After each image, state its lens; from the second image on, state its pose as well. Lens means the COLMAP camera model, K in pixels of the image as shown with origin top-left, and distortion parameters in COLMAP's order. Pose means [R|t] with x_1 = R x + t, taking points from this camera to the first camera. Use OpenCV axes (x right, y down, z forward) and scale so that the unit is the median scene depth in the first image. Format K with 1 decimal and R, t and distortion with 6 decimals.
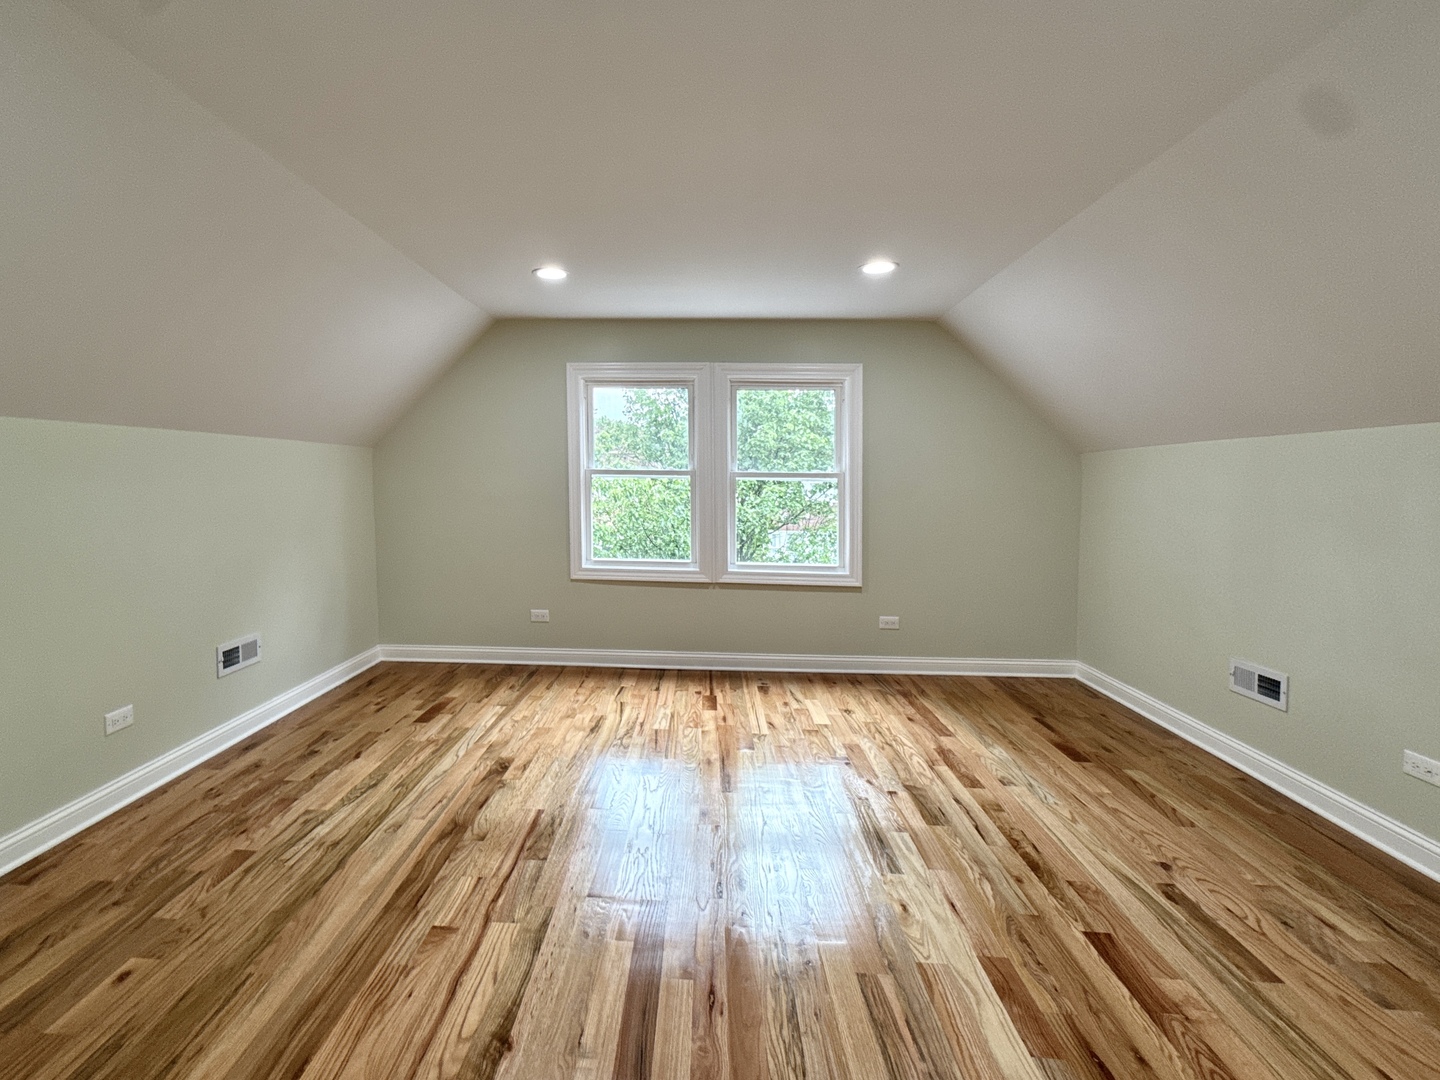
lens RADIAL K [[572.8, 0, 714.9], [0, 572.8, 536.2], [0, 0, 1]] dist [-0.000681, 0.000082]
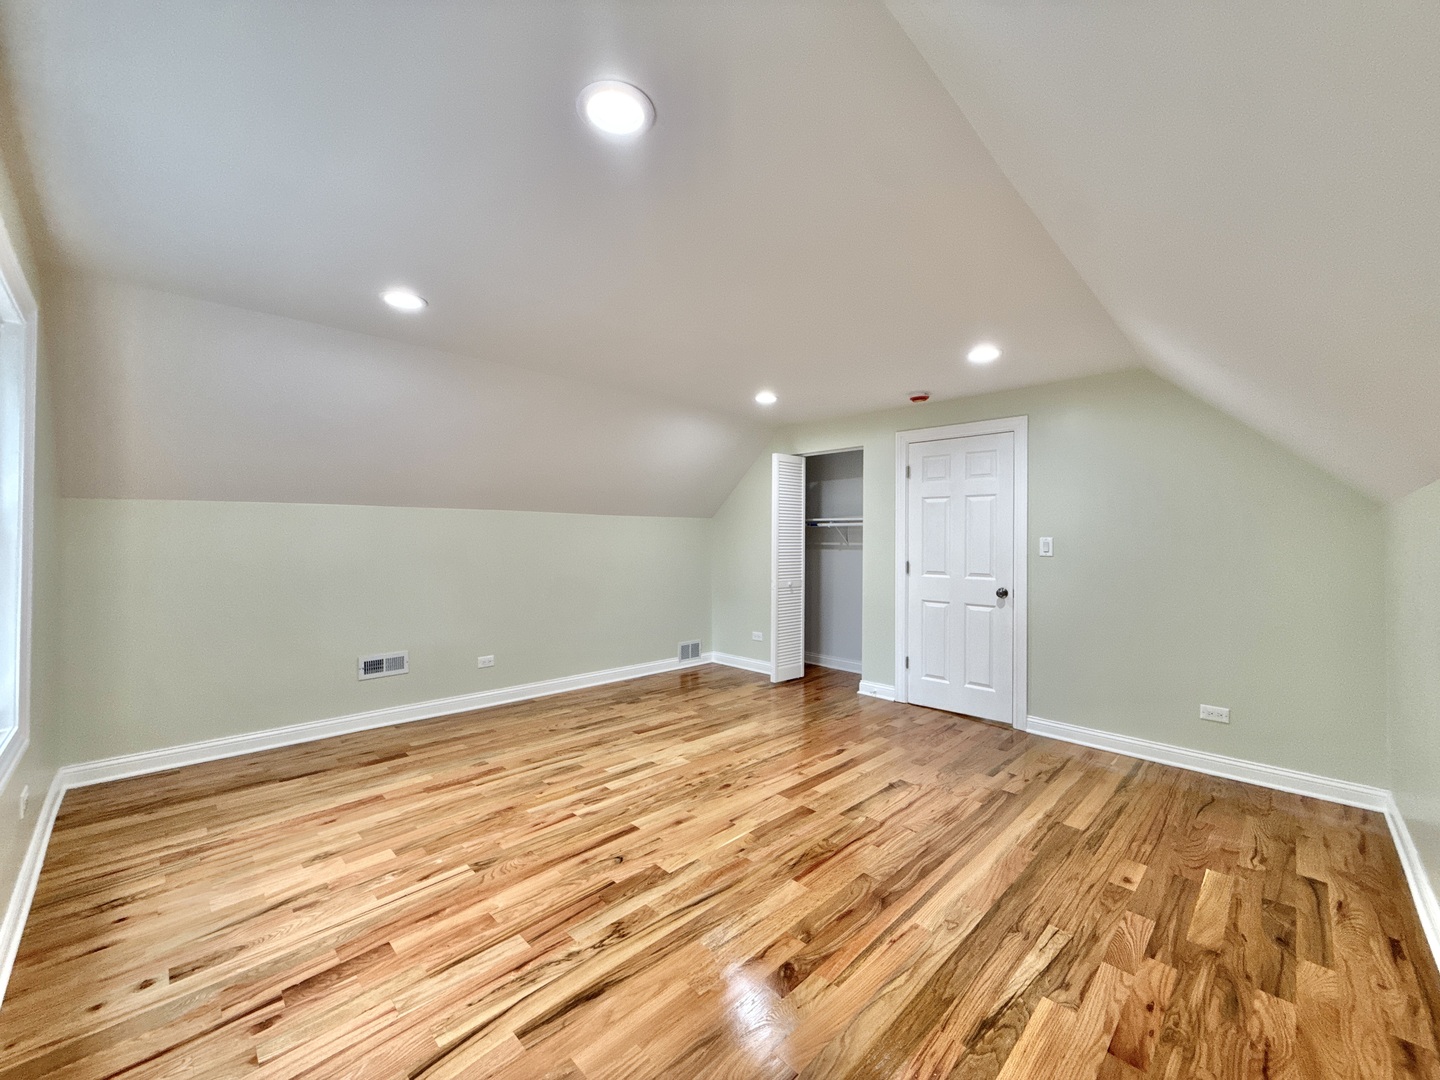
lens RADIAL K [[572.8, 0, 714.9], [0, 572.8, 536.2], [0, 0, 1]] dist [-0.000681, 0.000082]
pose [[-0.654949, -0.008509, 0.755625, -0.967600], [0.062370, 0.995916, 0.065275, -0.144463], [-0.753094, 0.089880, -0.651744, 1.757233]]
